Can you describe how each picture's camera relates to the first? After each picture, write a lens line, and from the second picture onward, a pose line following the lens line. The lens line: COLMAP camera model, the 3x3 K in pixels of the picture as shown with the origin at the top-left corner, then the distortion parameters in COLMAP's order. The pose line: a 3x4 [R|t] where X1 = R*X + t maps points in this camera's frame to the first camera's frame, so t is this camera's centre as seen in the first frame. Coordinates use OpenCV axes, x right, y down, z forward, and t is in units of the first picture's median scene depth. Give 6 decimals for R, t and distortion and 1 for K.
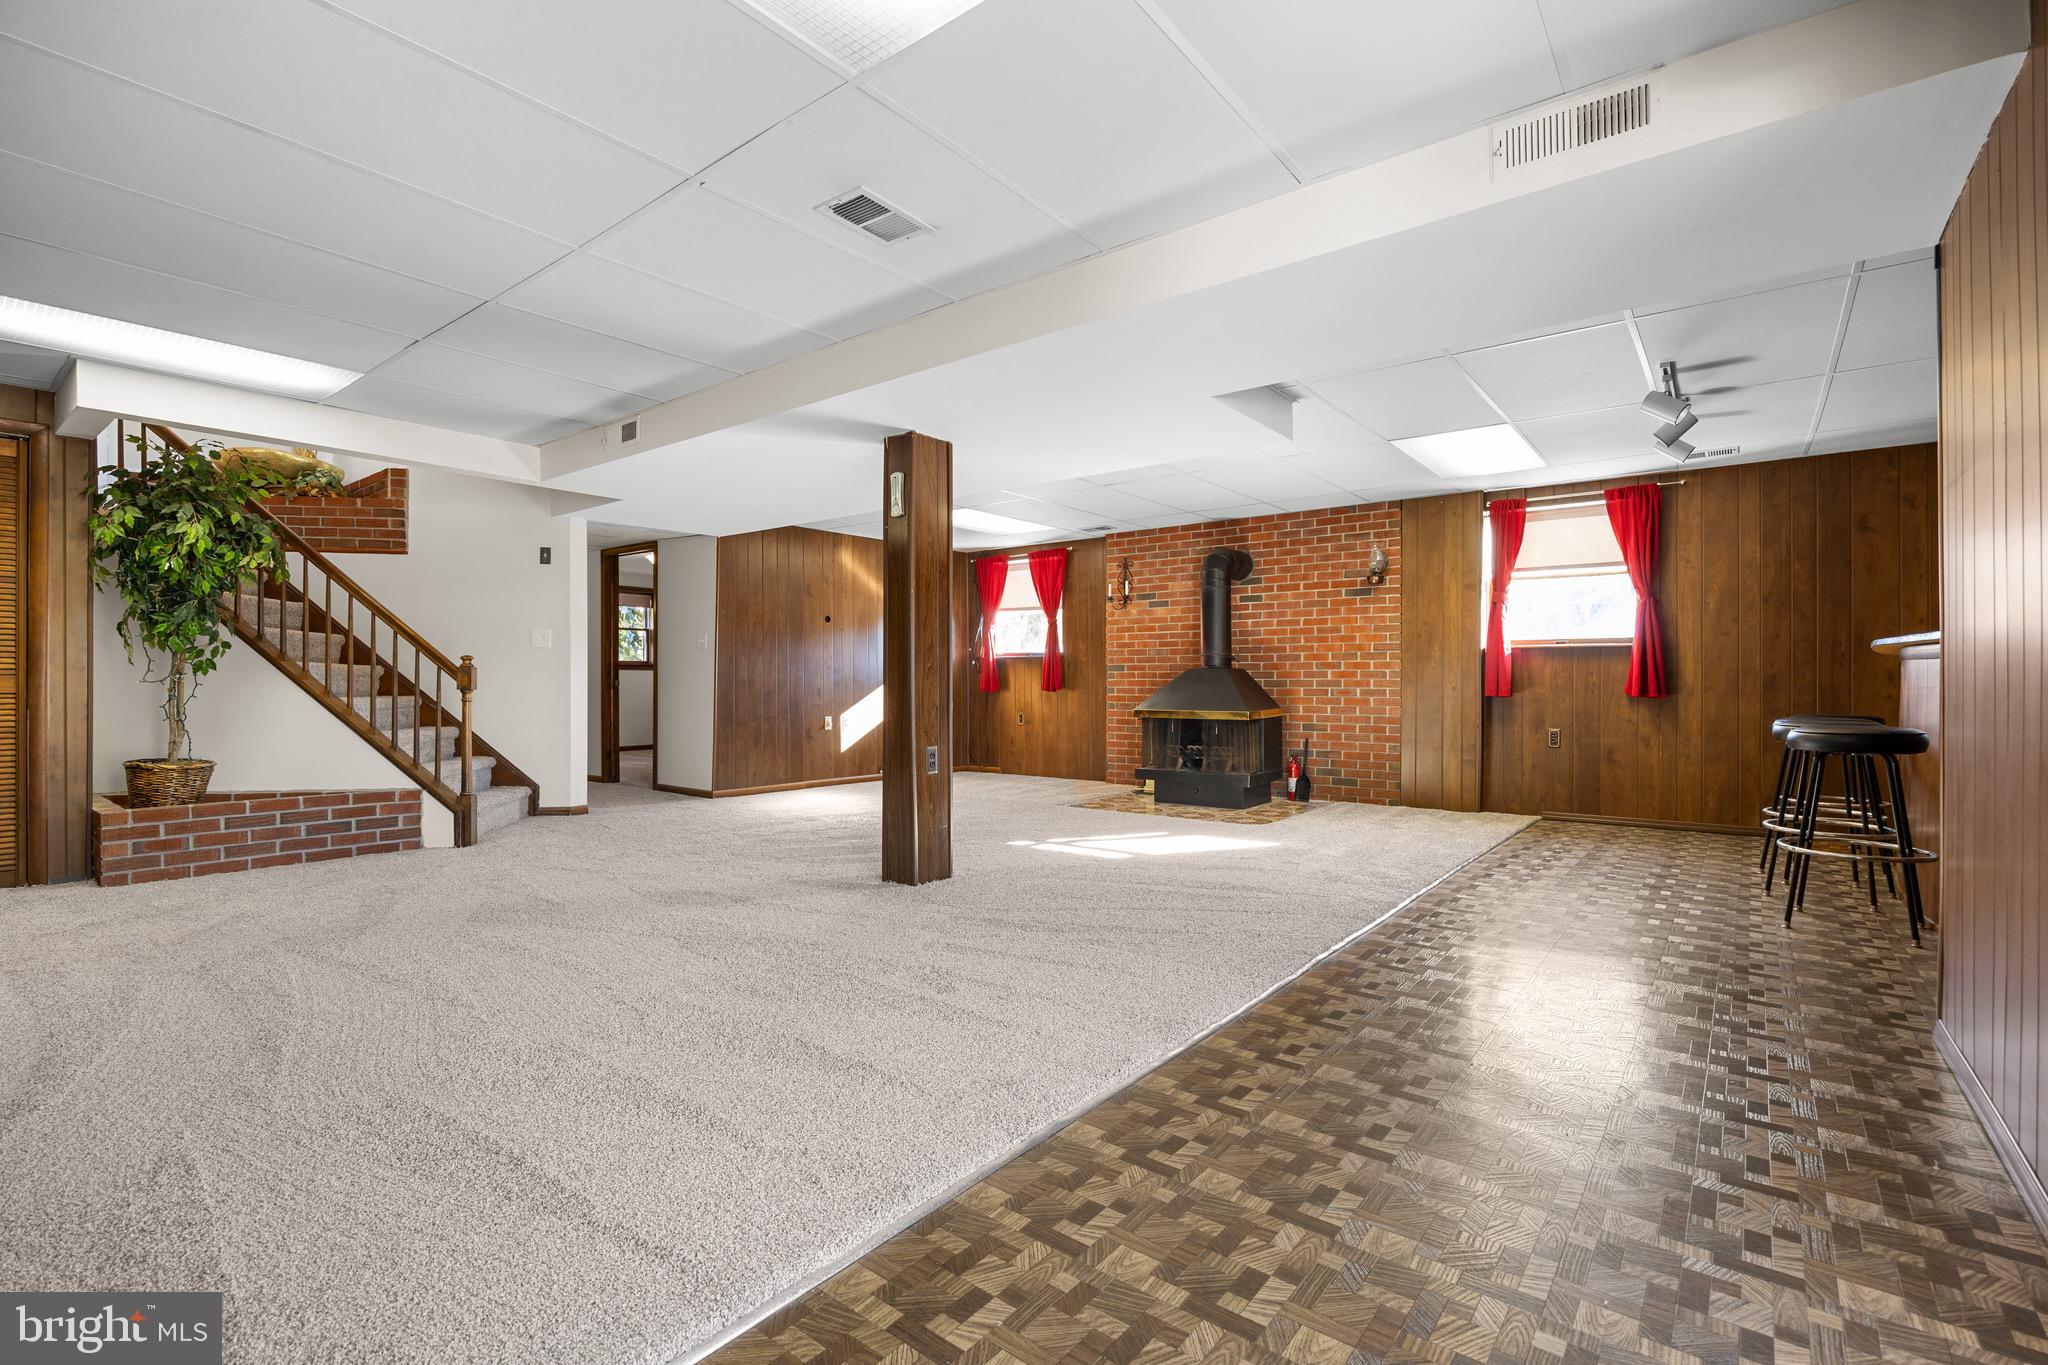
lens RADIAL K [[938.9, 0, 1024.0], [0, 938.9, 682.5], [0, 0, 1]] dist [0.000386, -0.000017]
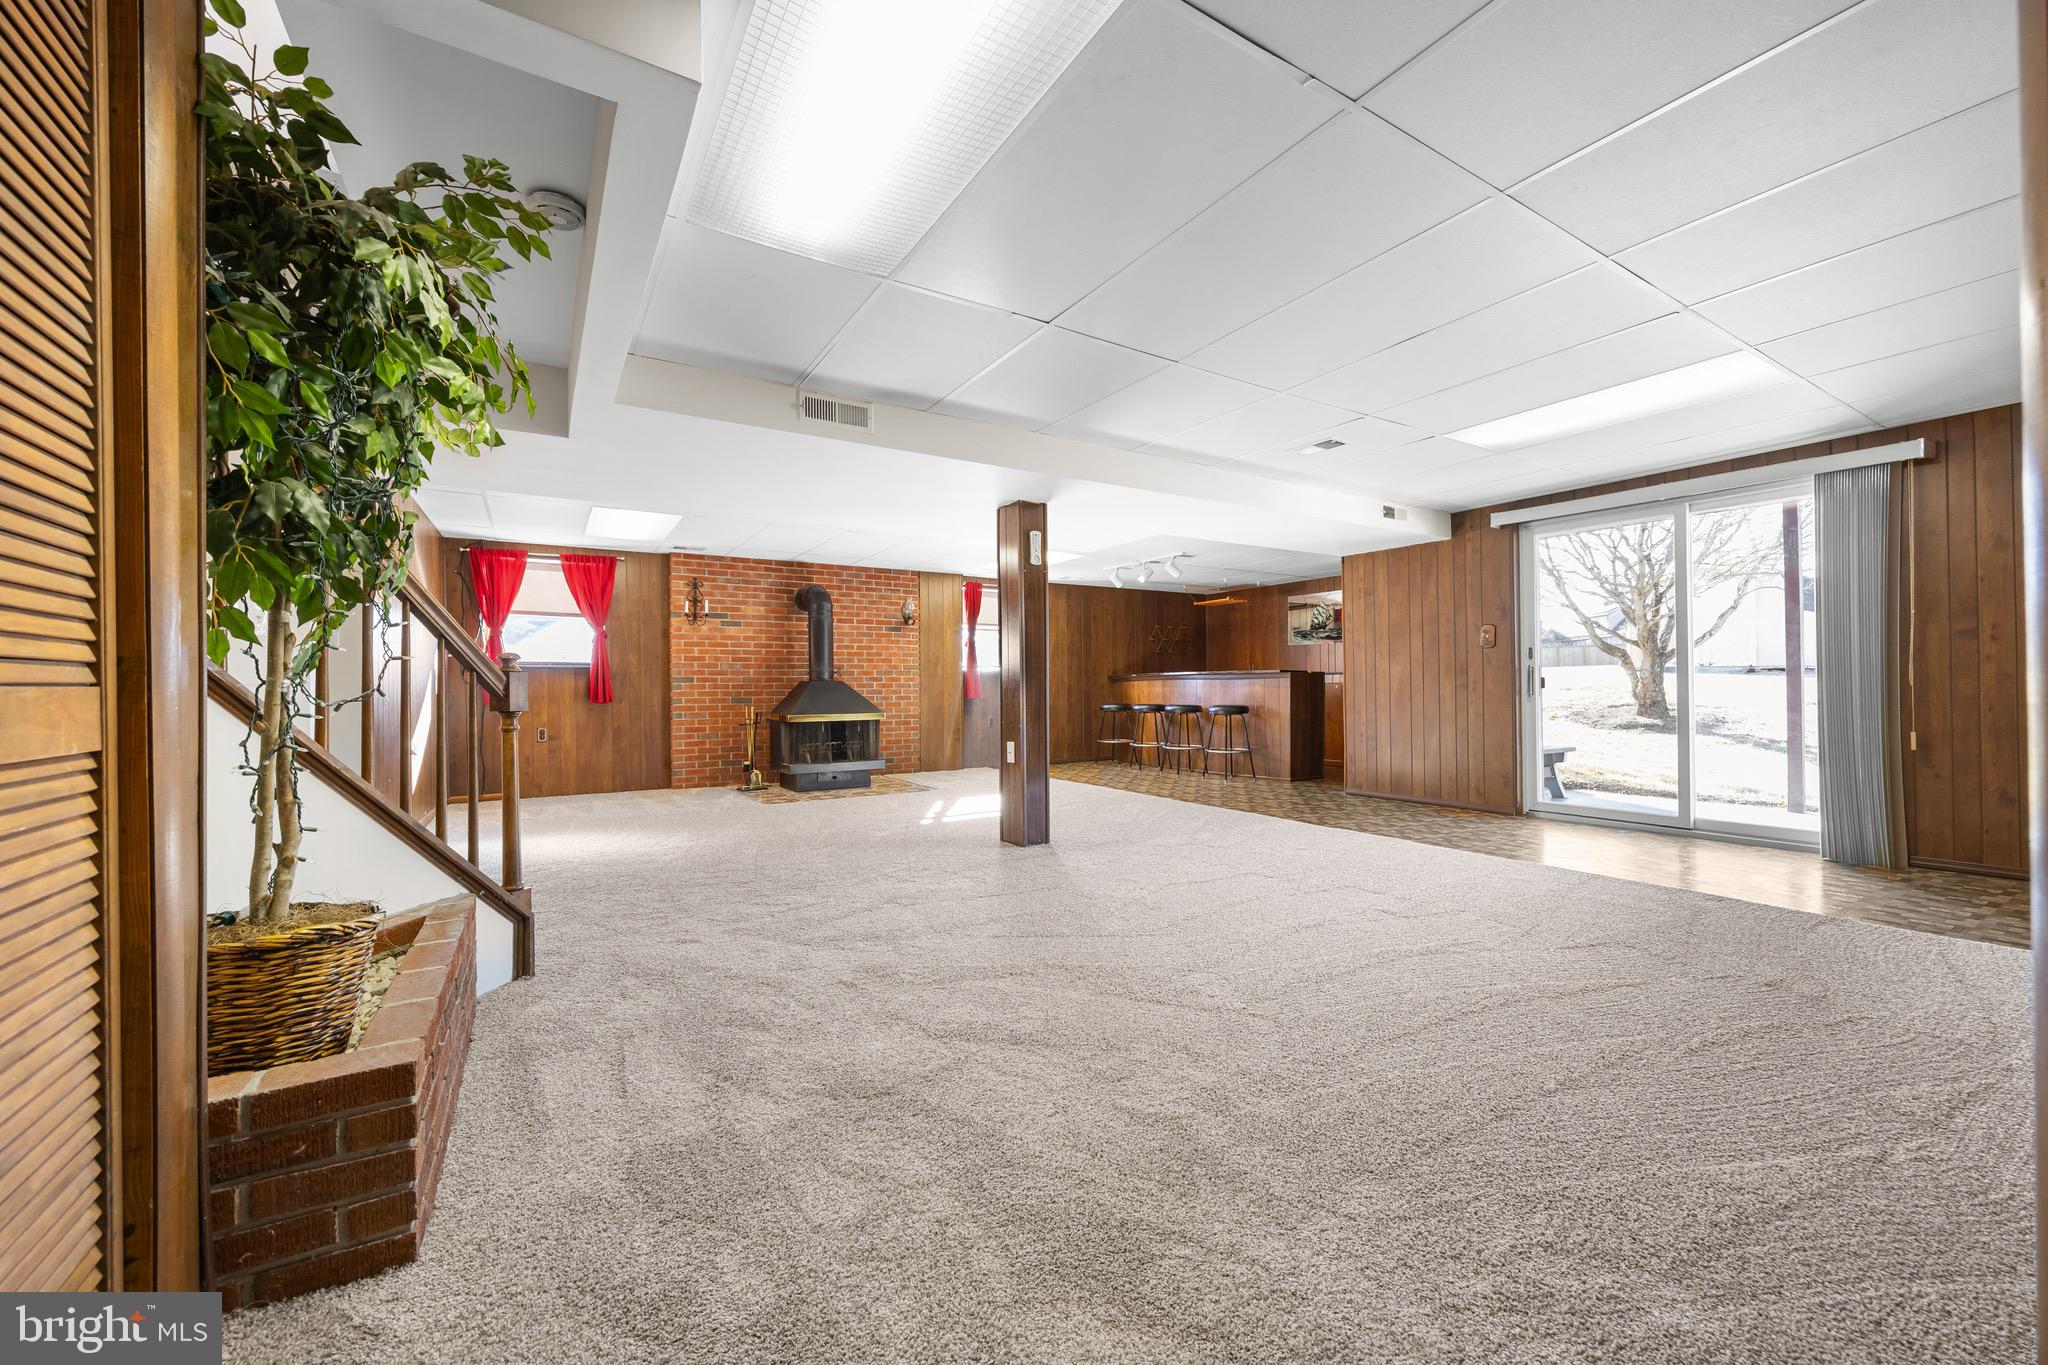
lens RADIAL K [[781.3, 0, 1015.6], [0, 781.3, 682.6], [0, 0, 1]] dist [-0.001941, -0.000066]
pose [[0.354469, 0.003463, 0.935061, -0.692551], [0.007216, 0.999953, -0.006439, -0.004415], [-0.935040, 0.009030, 0.354428, 0.388034]]
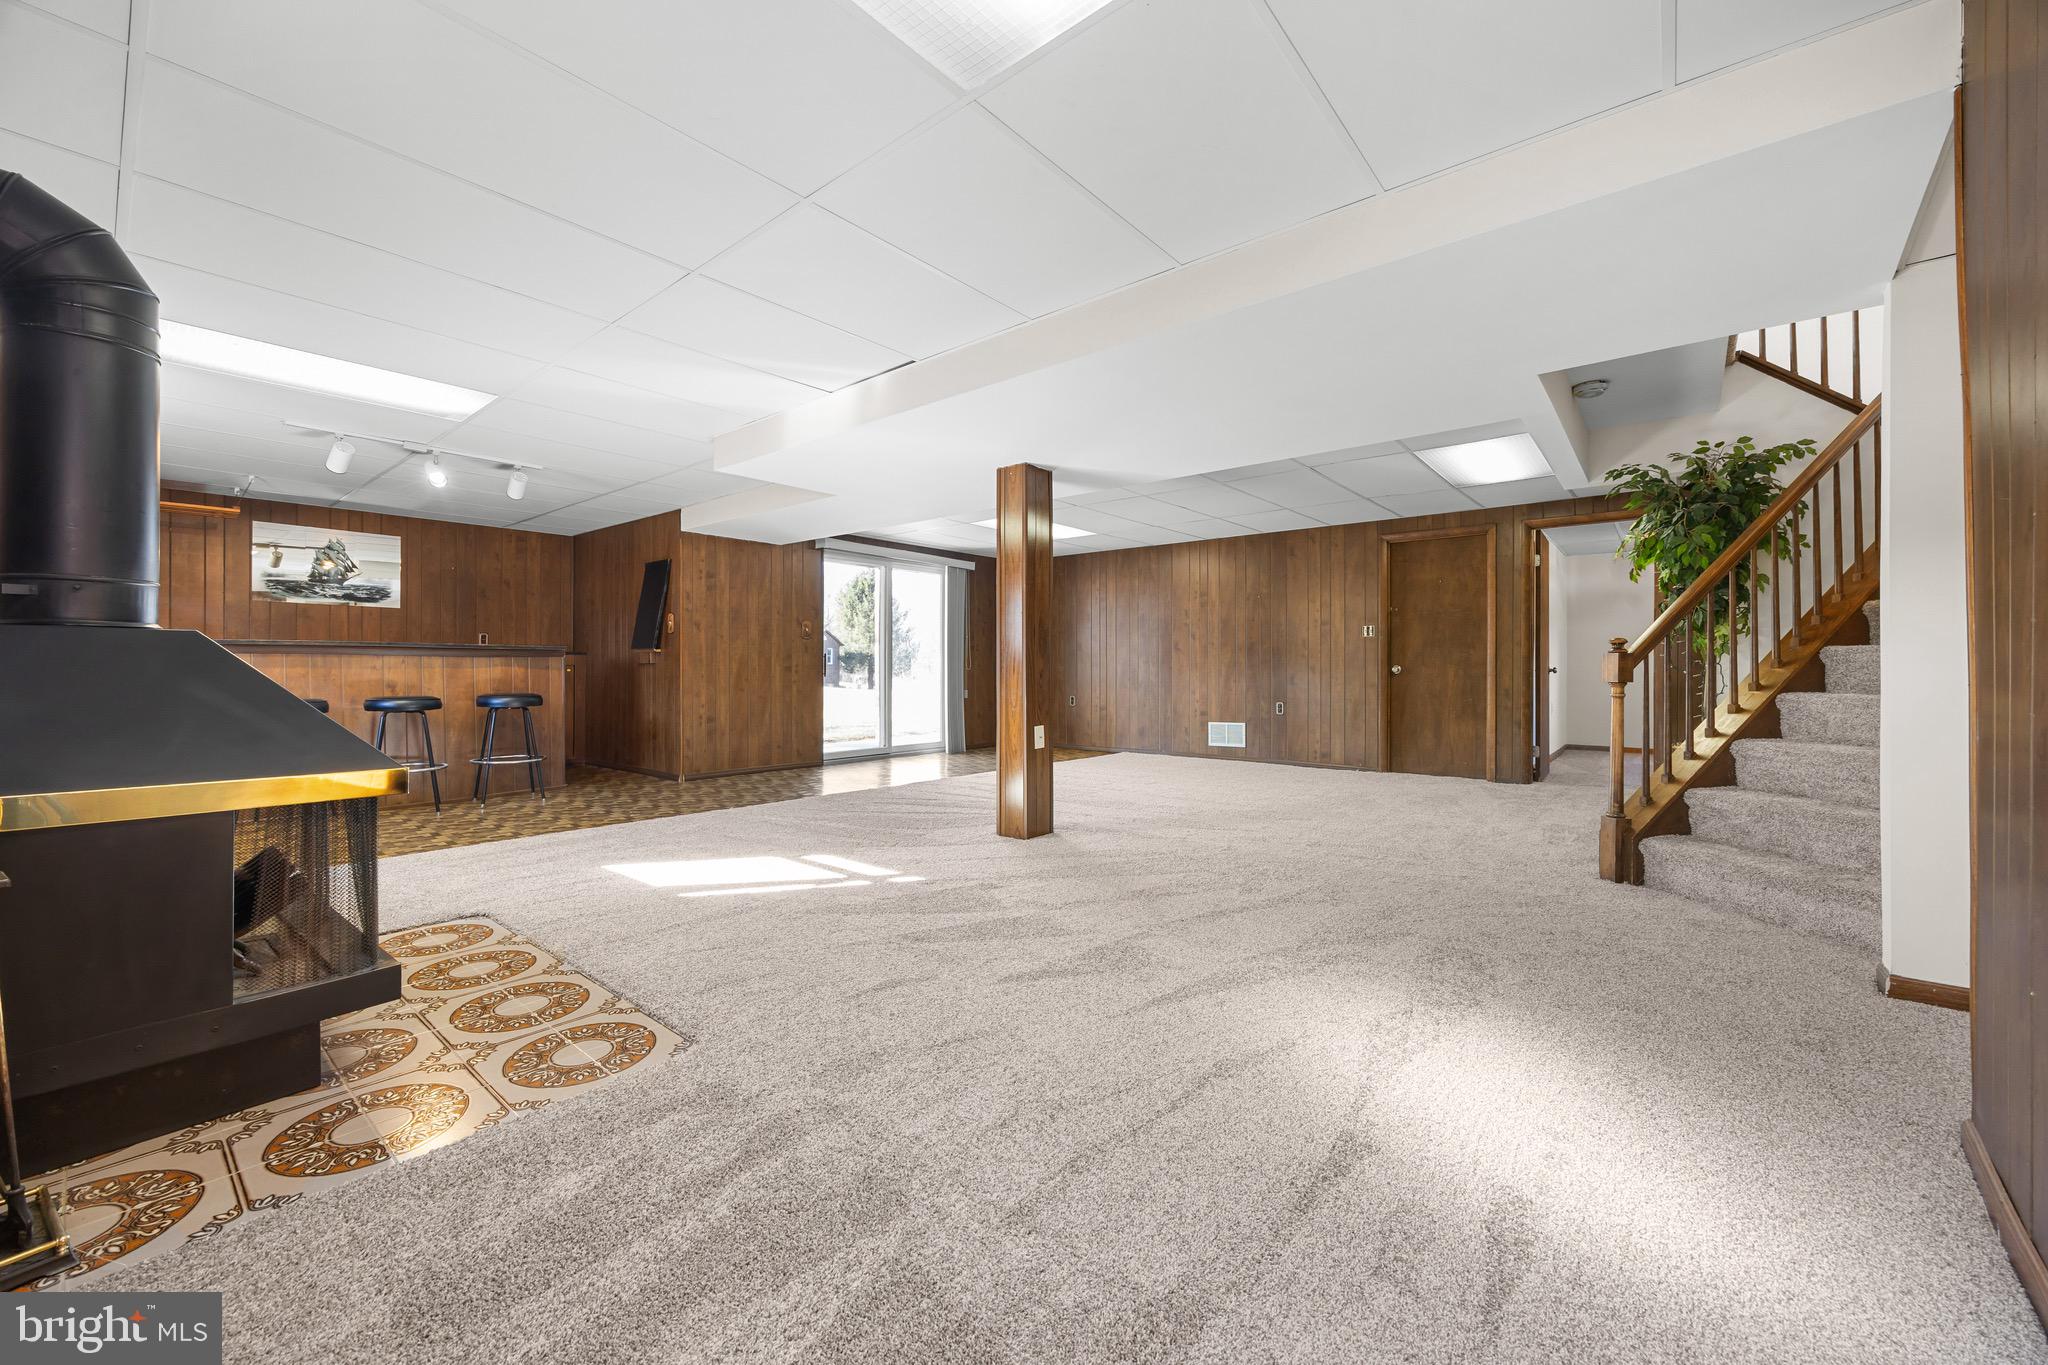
lens RADIAL K [[781.3, 0, 1015.6], [0, 781.3, 682.6], [0, 0, 1]] dist [-0.001941, -0.000066]
pose [[-0.999330, -0.002107, 0.036527, -0.077420], [-0.001334, 0.999775, 0.021174, -0.005997], [-0.036563, 0.021111, -0.999108, 1.241794]]
